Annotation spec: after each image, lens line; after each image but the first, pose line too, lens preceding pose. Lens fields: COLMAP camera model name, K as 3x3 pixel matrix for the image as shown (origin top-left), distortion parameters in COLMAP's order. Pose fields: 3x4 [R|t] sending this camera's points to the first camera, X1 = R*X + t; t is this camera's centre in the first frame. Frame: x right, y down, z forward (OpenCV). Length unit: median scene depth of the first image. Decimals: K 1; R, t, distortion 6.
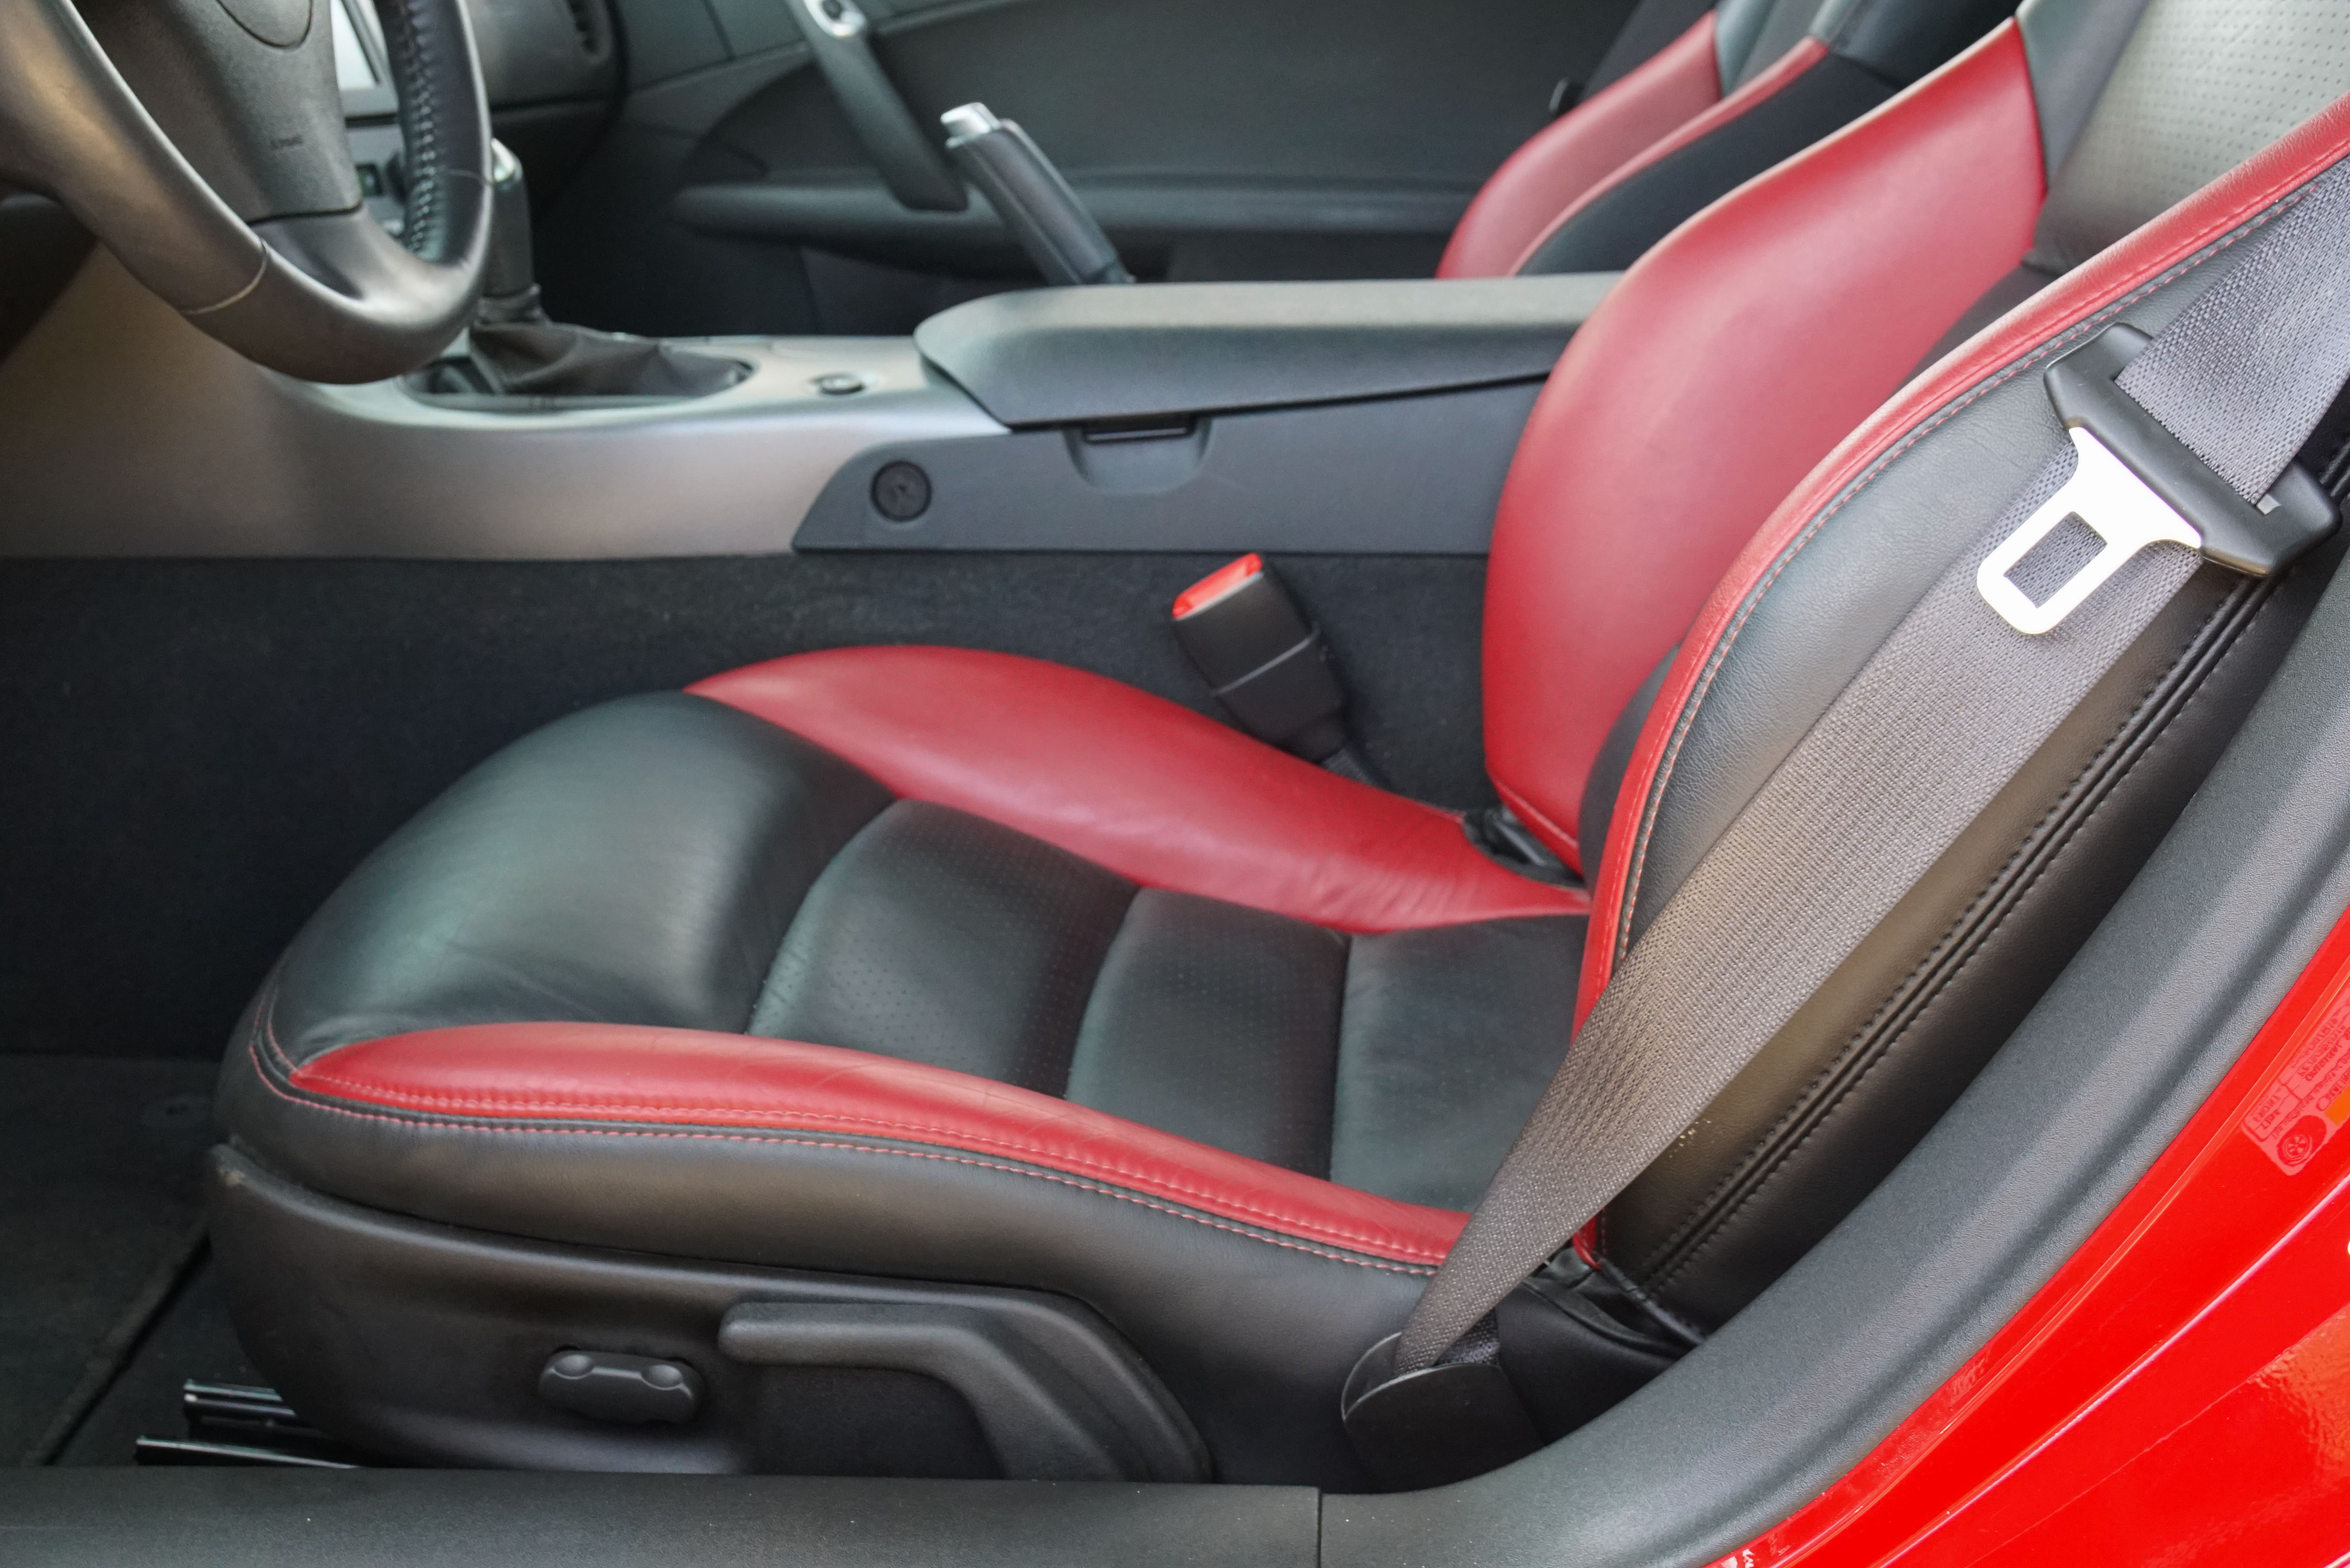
lens RADIAL K [[2372.0, 0, 1232.5], [0, 2372.0, 807.6], [0, 0, 1]] dist [-0.010220, 0.000000]
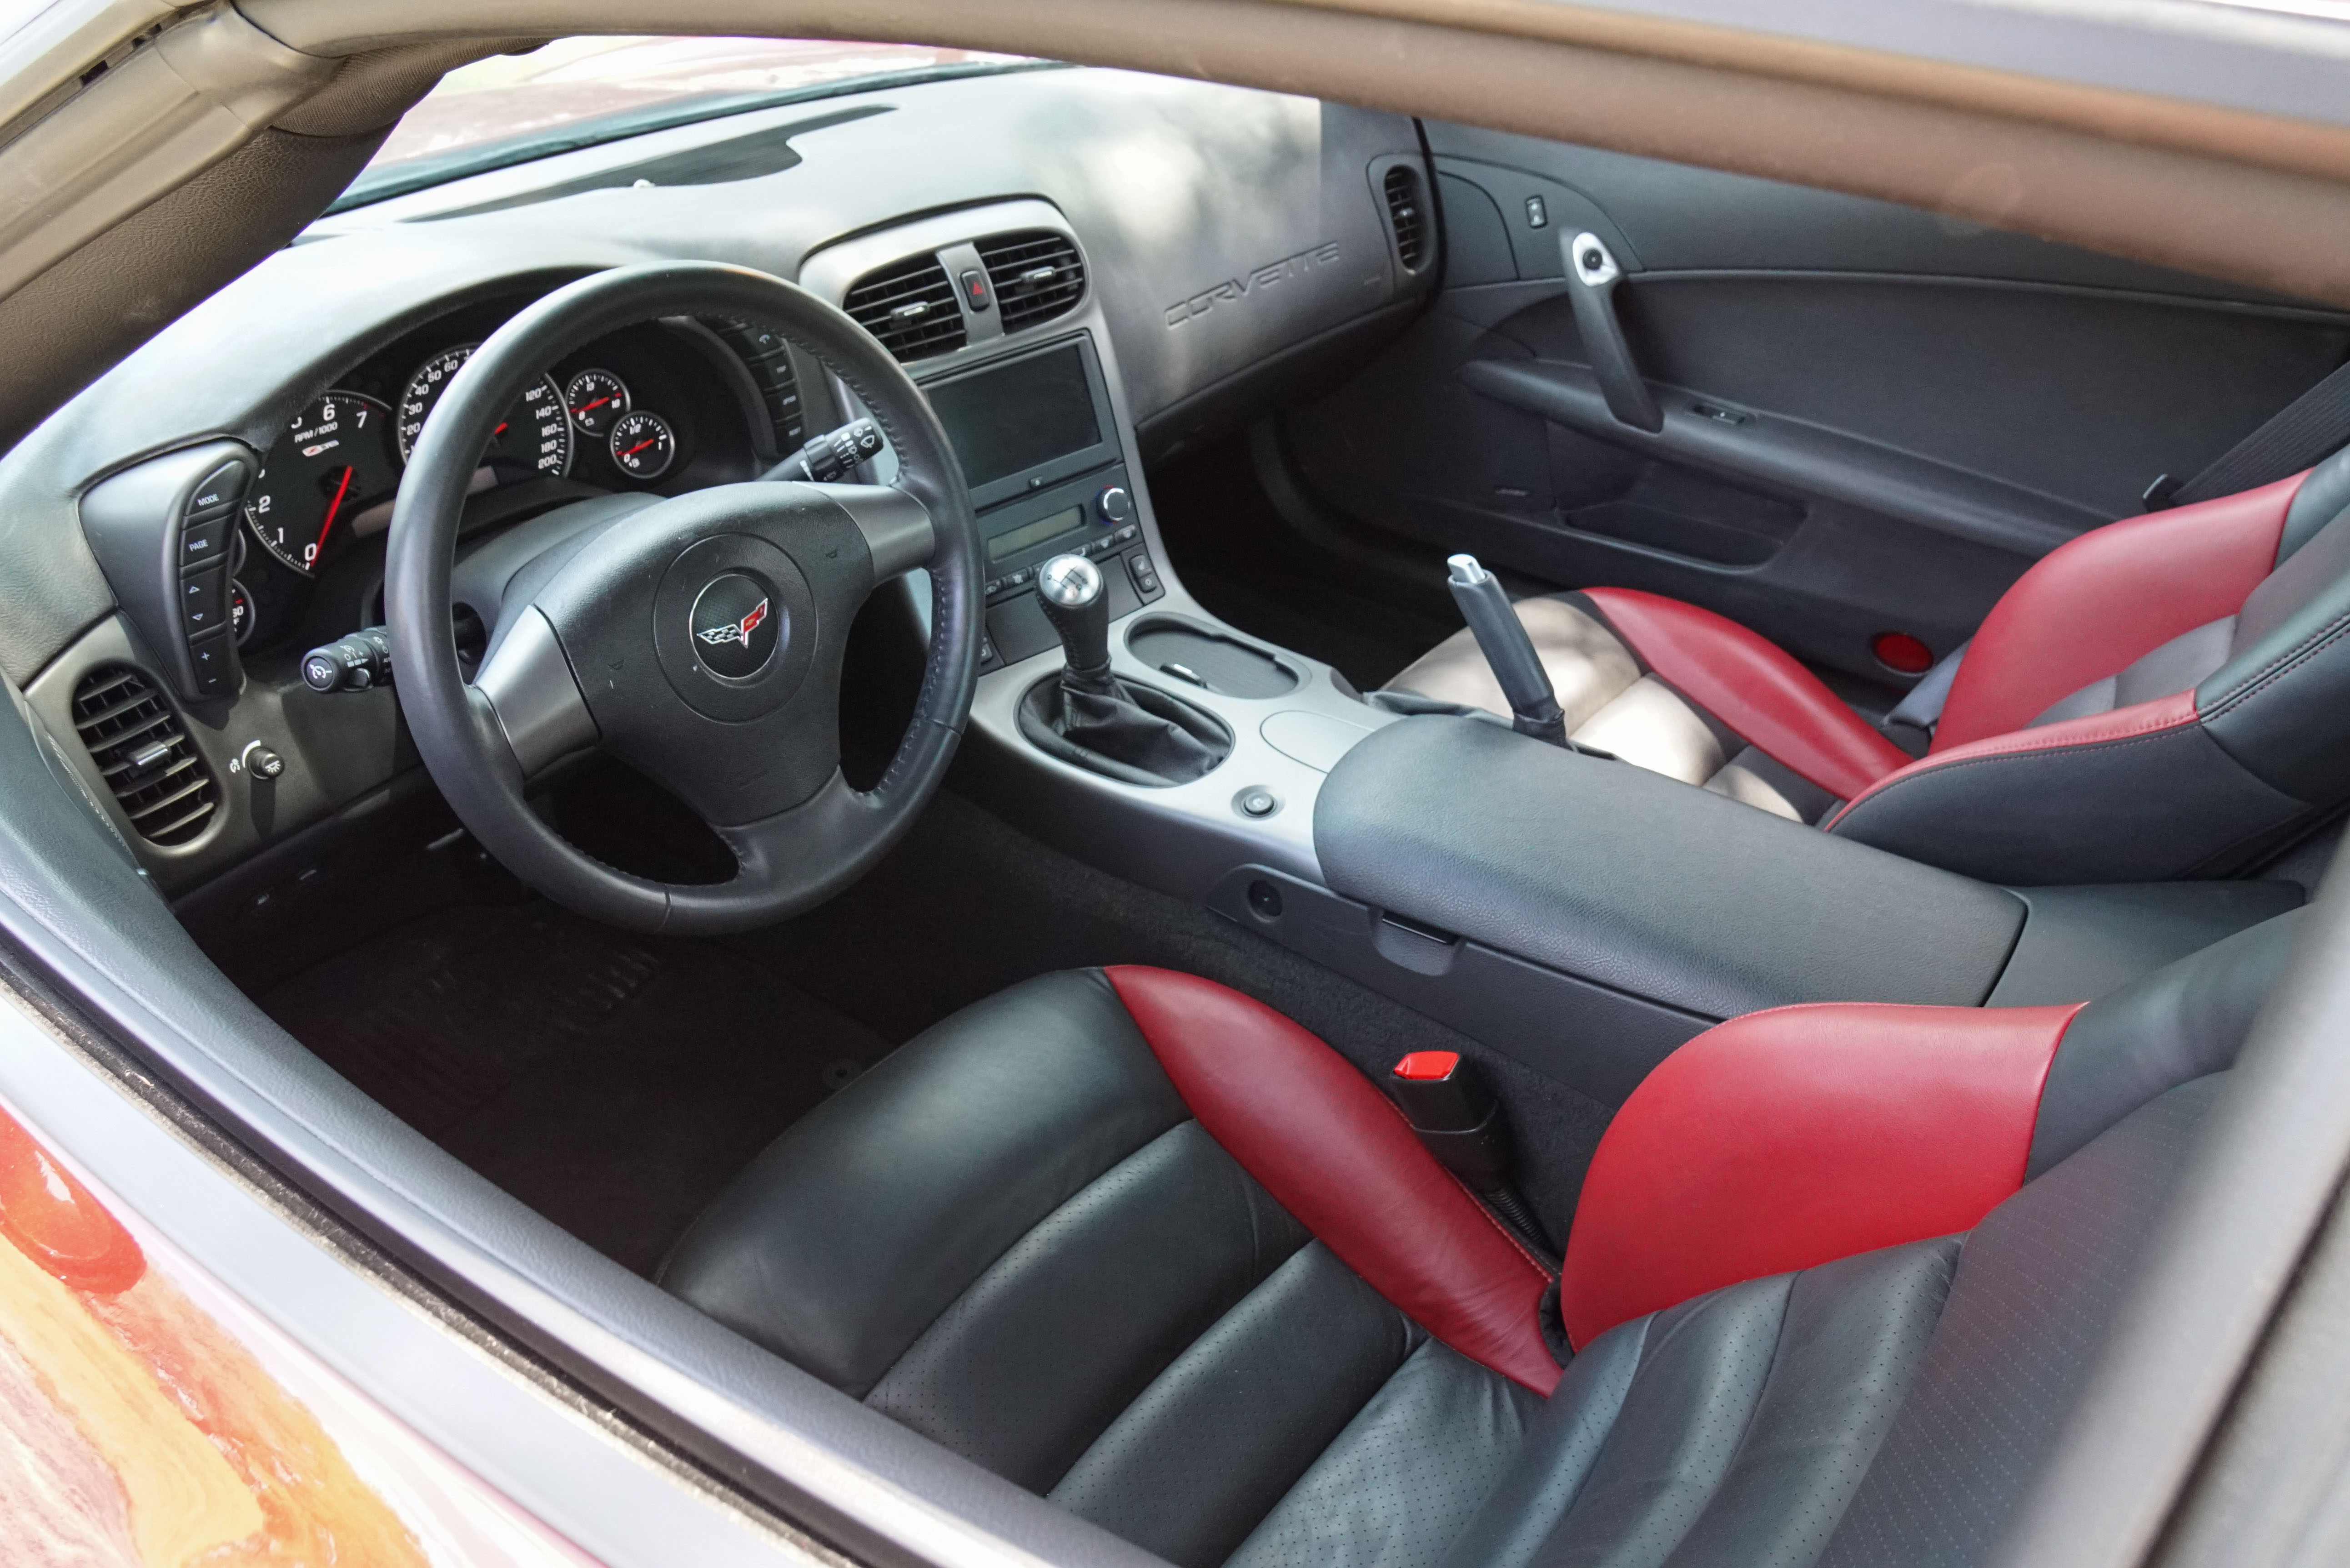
lens RADIAL K [[1656.1, 0, 1201.3], [0, 1656.1, 790.9], [0, 0, 1]] dist [-0.133719, 0.102998]
pose [[0.813975, 0.334425, -0.474979, 0.424748], [-0.192406, 0.926718, 0.322760, -0.777013], [0.548111, -0.171329, 0.818670, 0.285755]]
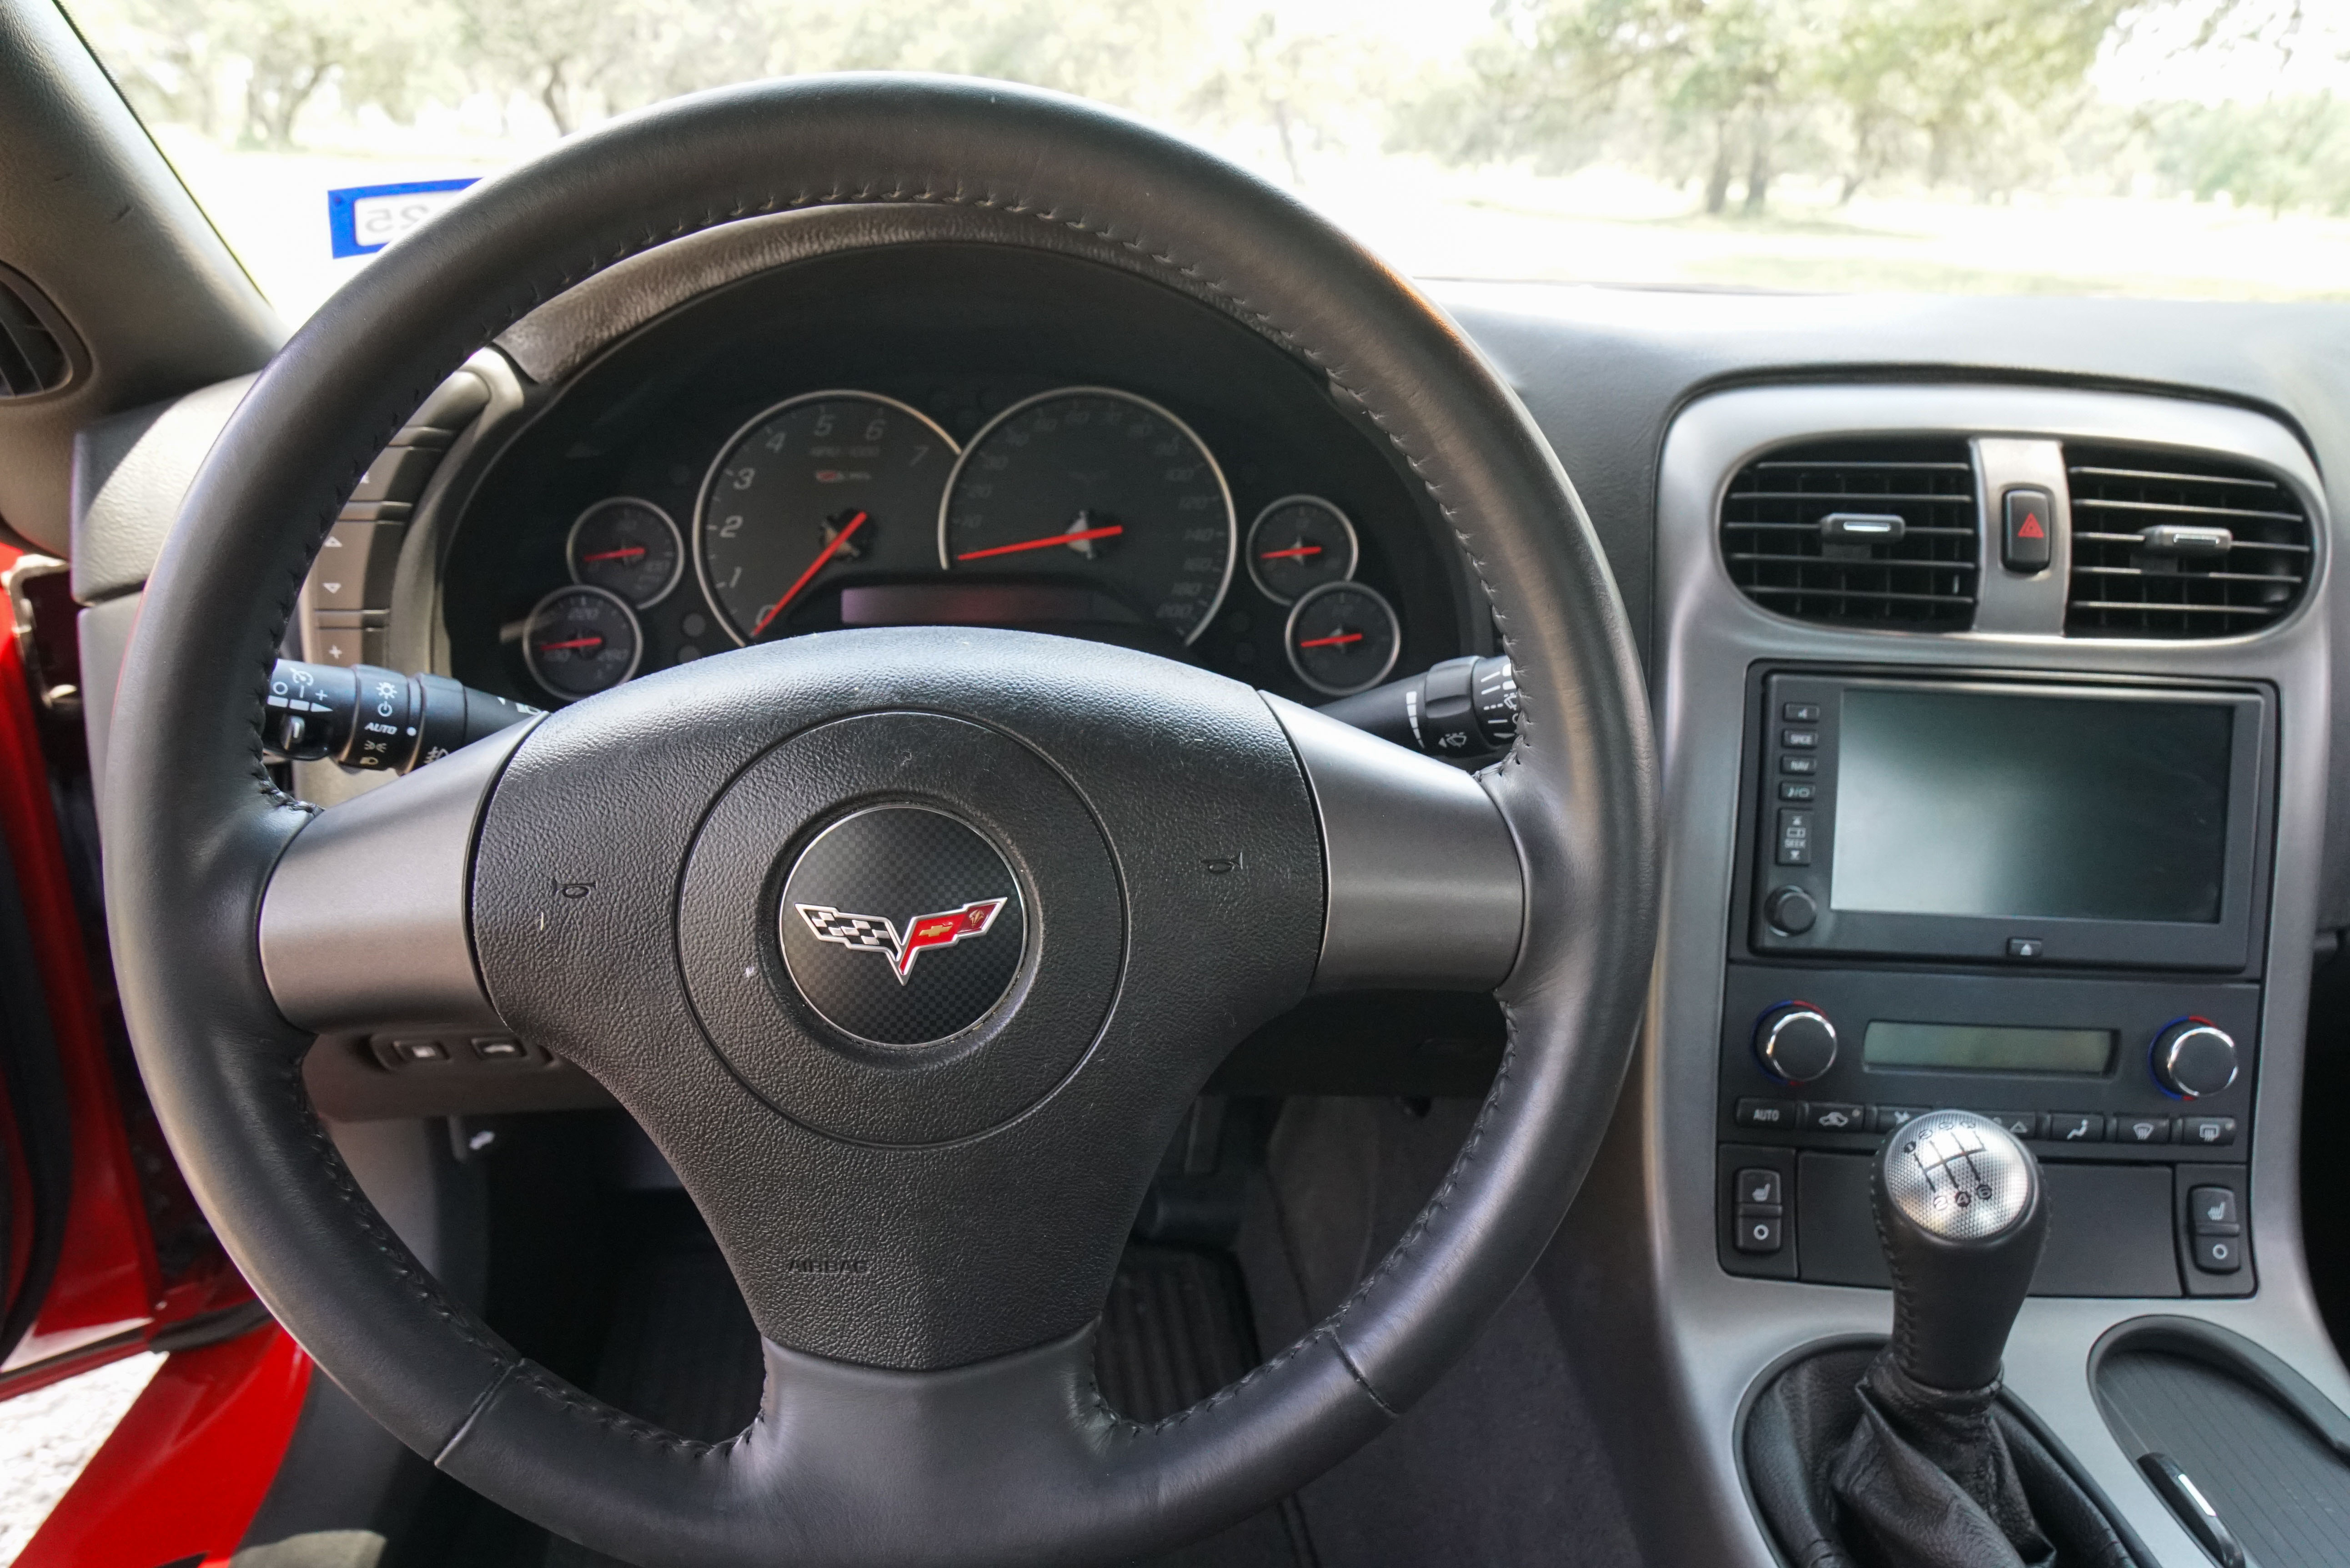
lens RADIAL K [[1656.1, 0, 1196.9], [0, 1656.1, 777.0], [0, 0, 1]] dist [-0.133719, 0.102998]
pose [[0.131647, 0.373706, -0.918157, -0.005406], [-0.343824, 0.885936, 0.311293, -0.666750], [0.929760, 0.274703, 0.245120, 1.066221]]
